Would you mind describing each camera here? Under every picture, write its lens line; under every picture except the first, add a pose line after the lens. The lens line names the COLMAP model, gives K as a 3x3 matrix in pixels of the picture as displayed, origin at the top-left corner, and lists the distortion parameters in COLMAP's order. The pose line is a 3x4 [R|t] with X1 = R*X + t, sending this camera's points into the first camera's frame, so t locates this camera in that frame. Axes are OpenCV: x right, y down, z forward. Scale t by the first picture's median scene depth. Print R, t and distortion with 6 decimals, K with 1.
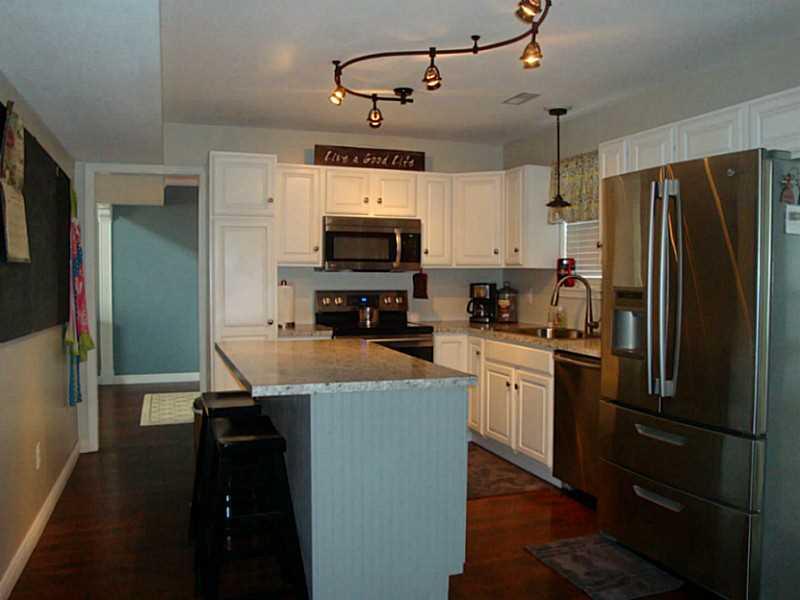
lens RADIAL K [[683.3, 0, 399.6], [0, 683.3, 298.7], [0, 0, 1]] dist [-0.094637, 0.001356]
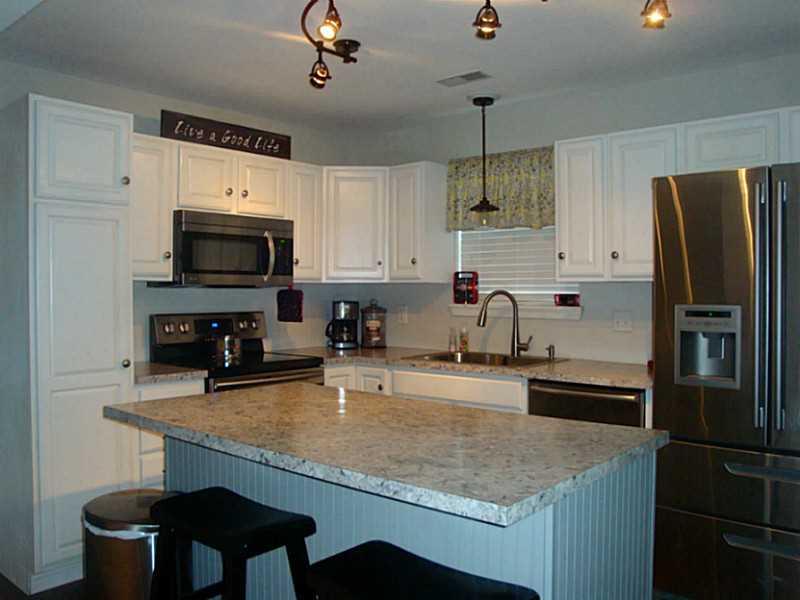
lens RADIAL K [[683.3, 0, 400.1], [0, 683.3, 299.7], [0, 0, 1]] dist [-0.094637, 0.001356]
pose [[0.871076, -0.011343, 0.491017, -0.252647], [0.022487, 0.999606, -0.016801, -0.009986], [-0.490633, 0.025676, 0.870988, 0.268394]]
